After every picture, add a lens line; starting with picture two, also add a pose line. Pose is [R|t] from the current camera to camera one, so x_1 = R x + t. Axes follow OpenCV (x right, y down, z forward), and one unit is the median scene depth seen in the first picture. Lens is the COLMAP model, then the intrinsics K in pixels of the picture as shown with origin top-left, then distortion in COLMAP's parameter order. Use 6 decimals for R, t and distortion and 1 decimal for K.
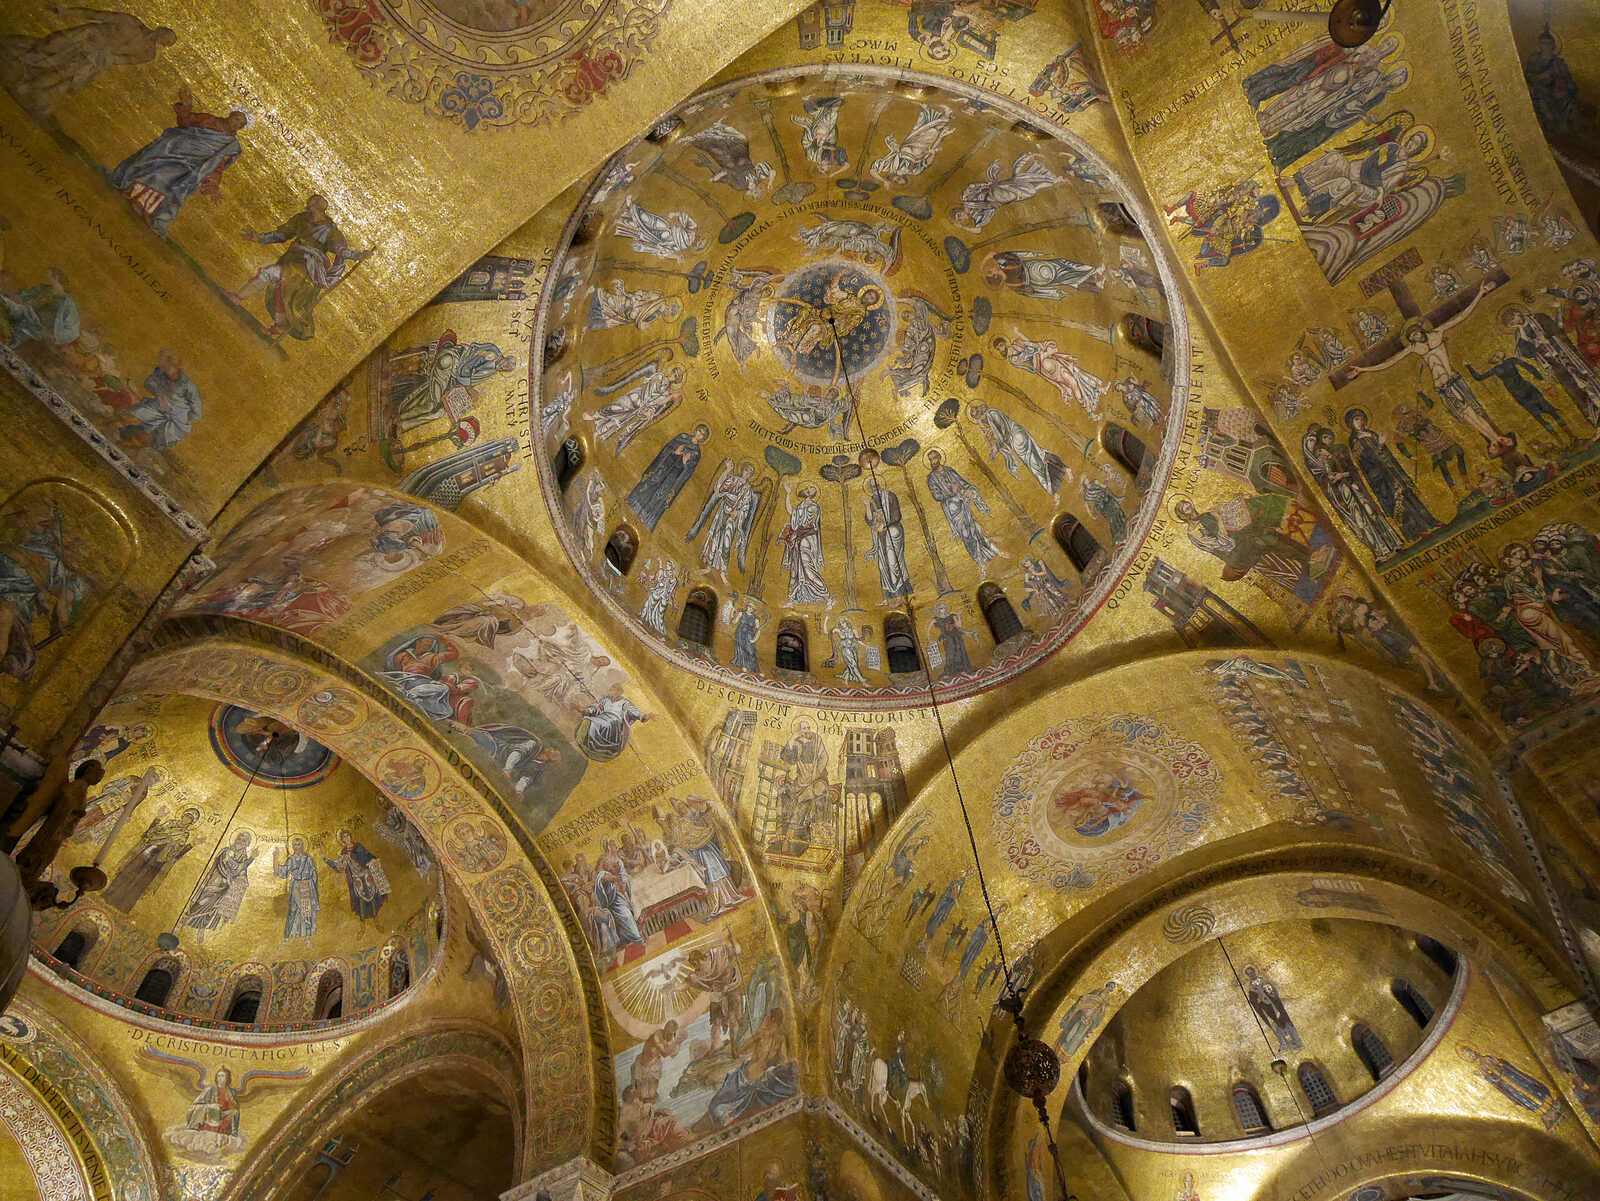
lens RADIAL K [[1144.9, 0, 795.0], [0, 1144.9, 599.5], [0, 0, 1]] dist [-0.071327, 0.024526]
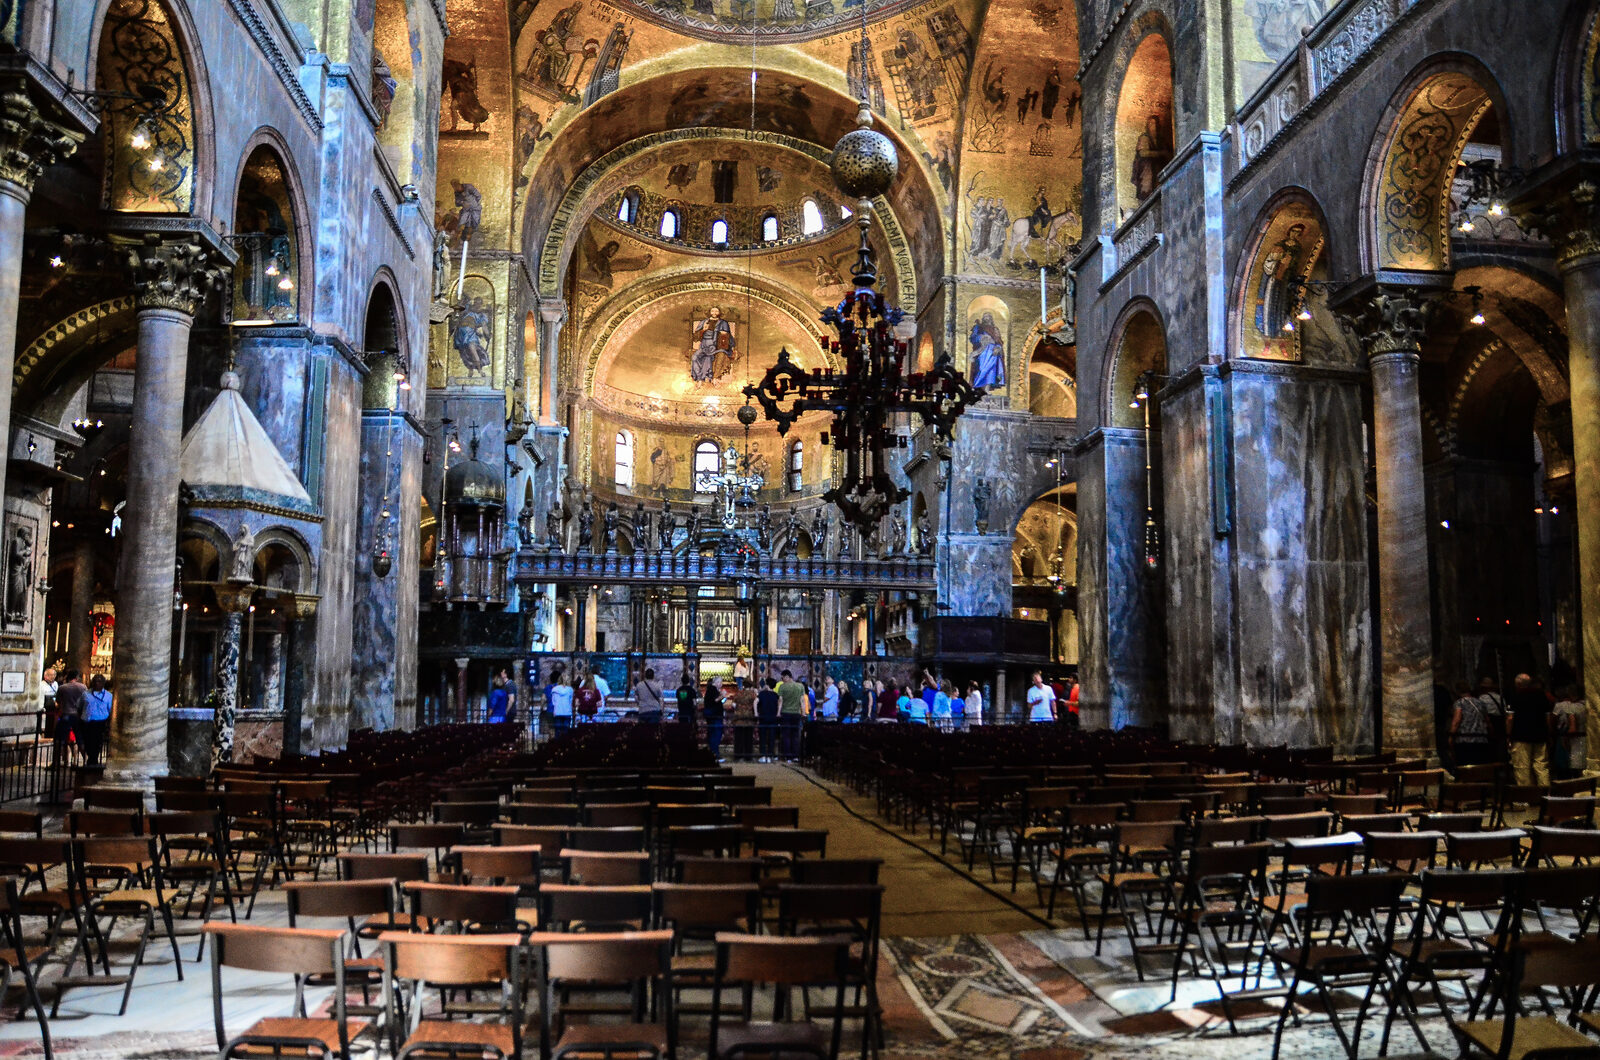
lens RADIAL K [[1185.0, 0, 792.5], [0, 1185.0, 527.0], [0, 0, 1]] dist [-0.114805, 0.071234]
pose [[0.645404, -0.035749, -0.763004, 1.070018], [0.625435, 0.598179, 0.501012, -0.349919], [0.438503, -0.800565, 0.408426, -0.159519]]
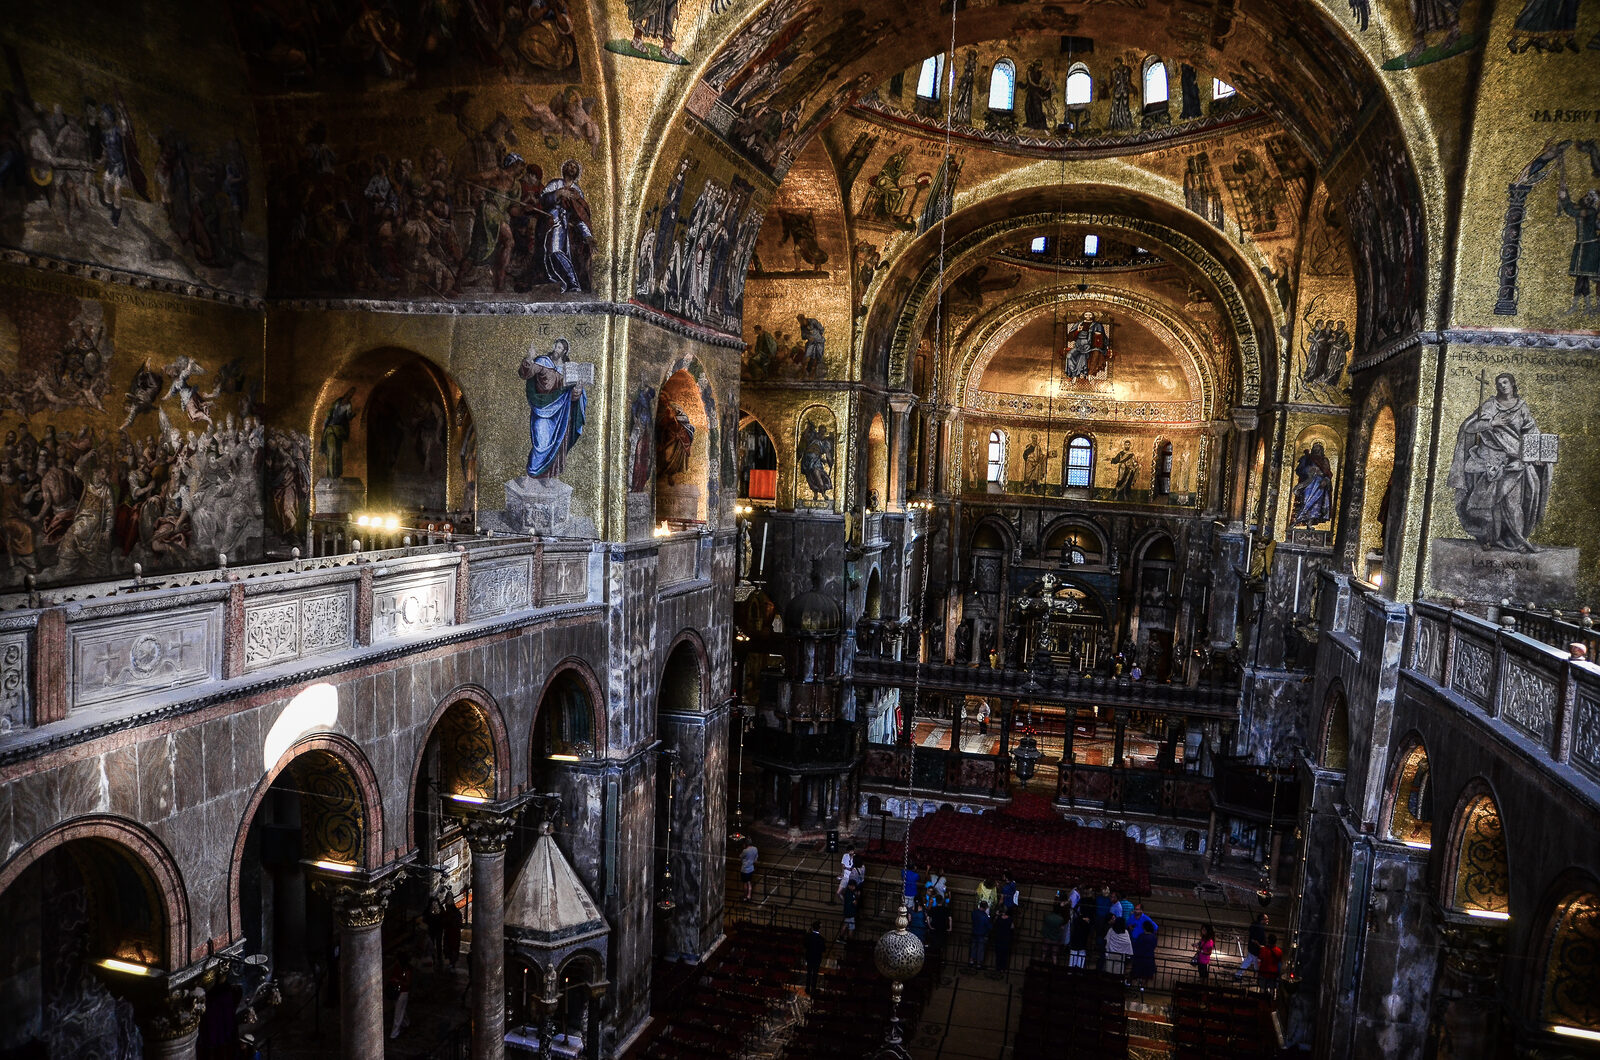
lens RADIAL K [[1185.0, 0, 800.7], [0, 1185.0, 533.4], [0, 0, 1]] dist [-0.114805, 0.071234]
pose [[0.326203, 0.135460, -0.935544, 1.262484], [0.767655, 0.539569, 0.345790, -0.549554], [0.551631, -0.830973, 0.072023, 0.246391]]
